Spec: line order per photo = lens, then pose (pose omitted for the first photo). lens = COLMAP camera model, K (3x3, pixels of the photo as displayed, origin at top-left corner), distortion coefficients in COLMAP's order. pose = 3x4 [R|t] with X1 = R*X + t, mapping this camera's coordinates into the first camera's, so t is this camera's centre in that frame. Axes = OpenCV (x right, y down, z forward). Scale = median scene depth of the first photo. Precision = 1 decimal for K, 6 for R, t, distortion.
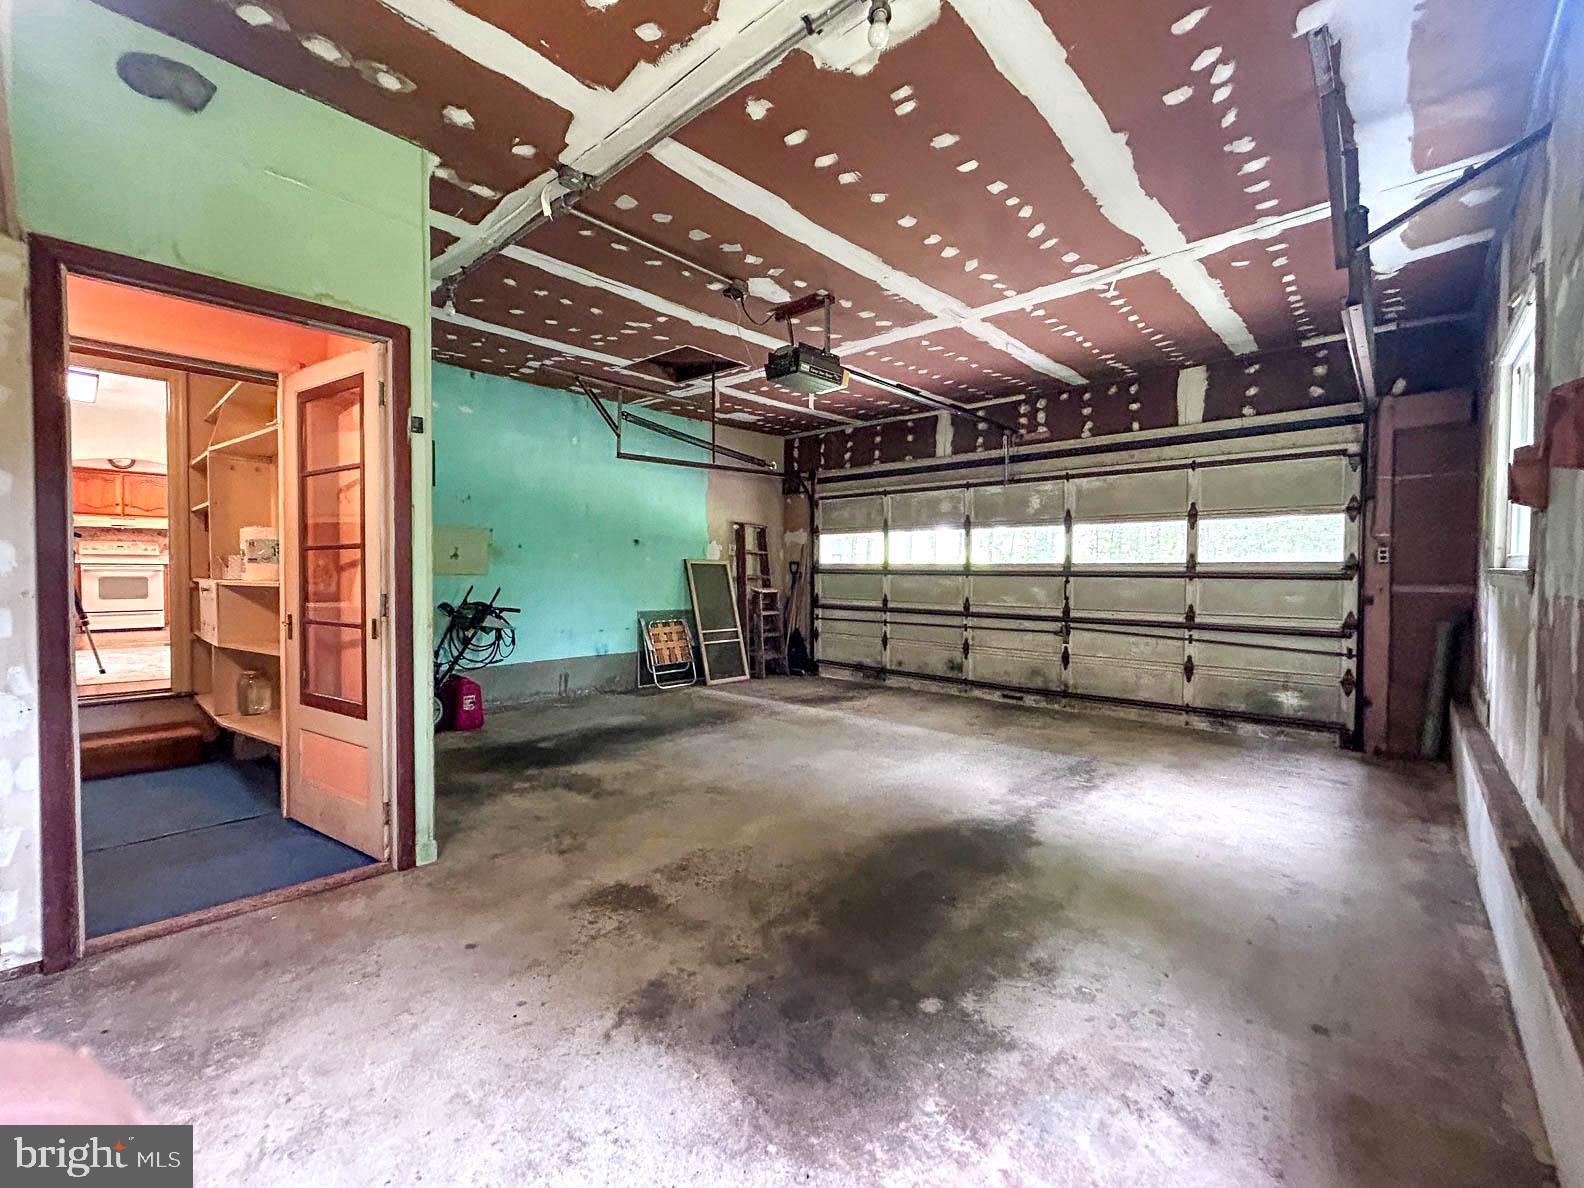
lens RADIAL K [[652.9, 0, 795.0], [0, 652.9, 587.4], [0, 0, 1]] dist [-0.001126, -0.000041]
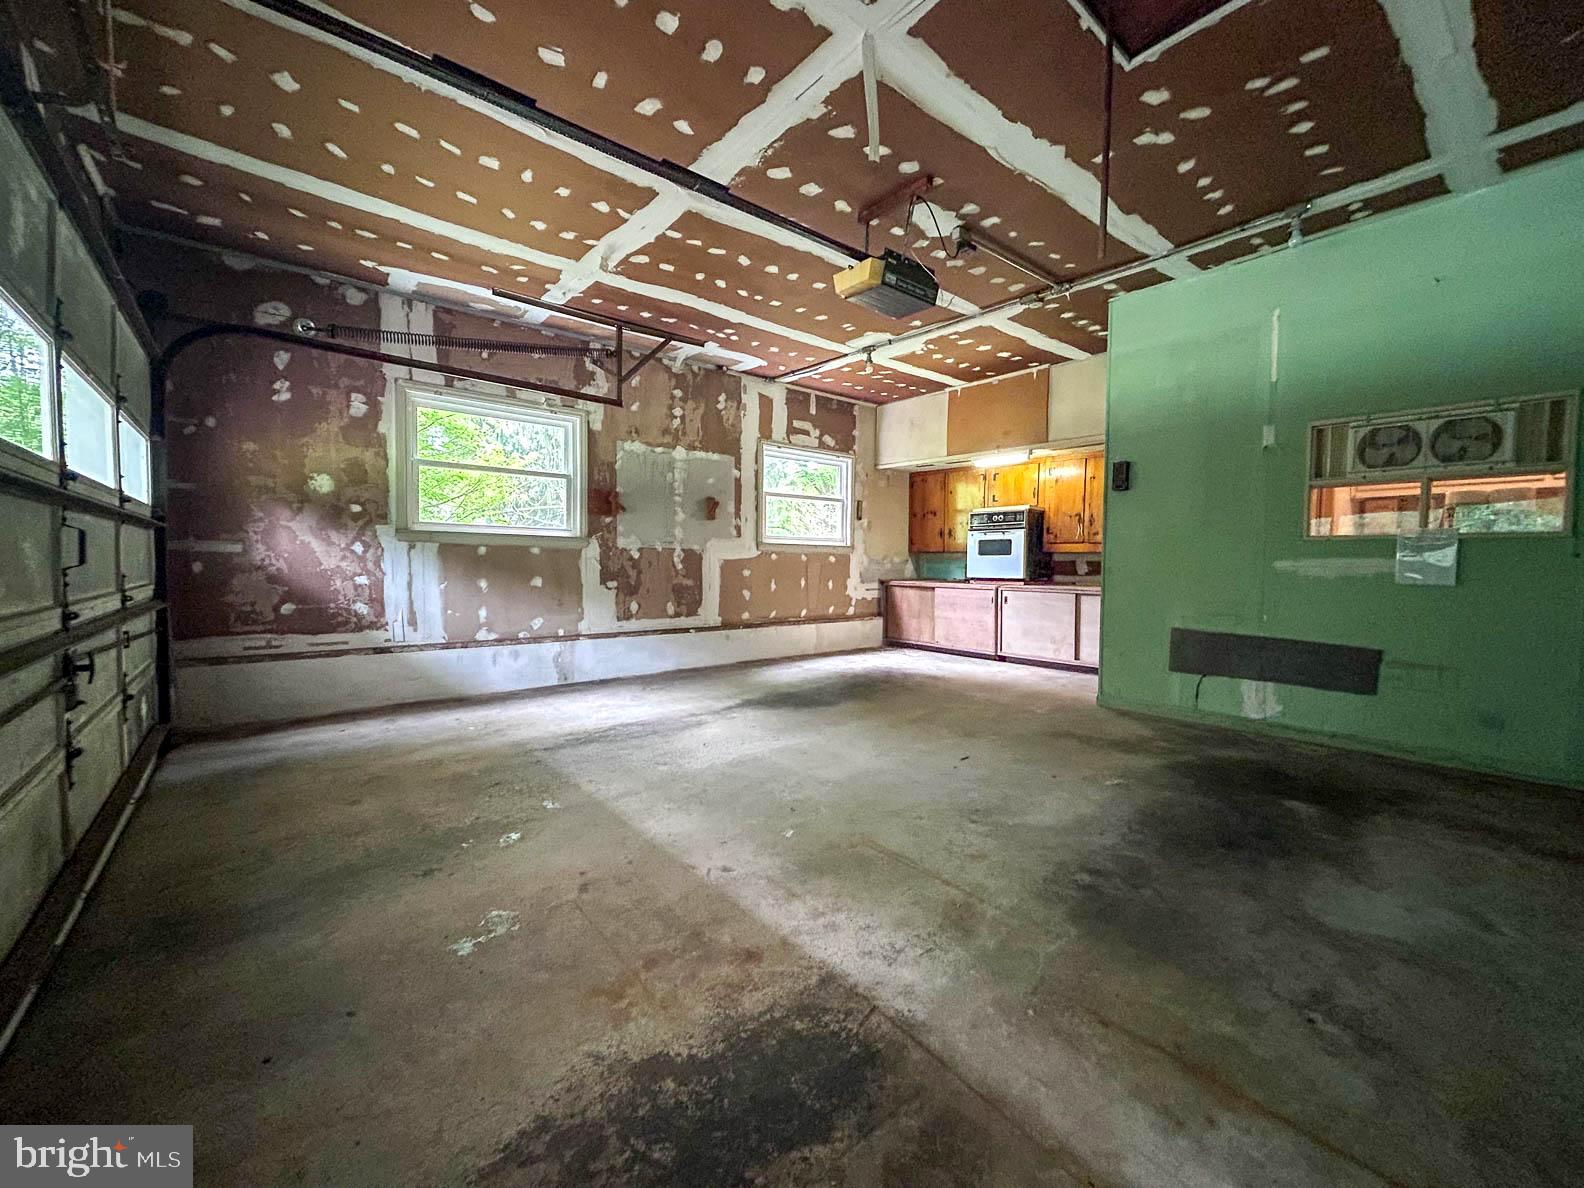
lens RADIAL K [[652.9, 0, 795.0], [0, 652.9, 587.4], [0, 0, 1]] dist [-0.001126, -0.000041]
pose [[-0.990214, -0.020370, 0.138063, 0.013627], [-0.011665, 0.997909, 0.063571, -0.001647], [-0.139069, 0.061338, -0.988381, 1.925376]]
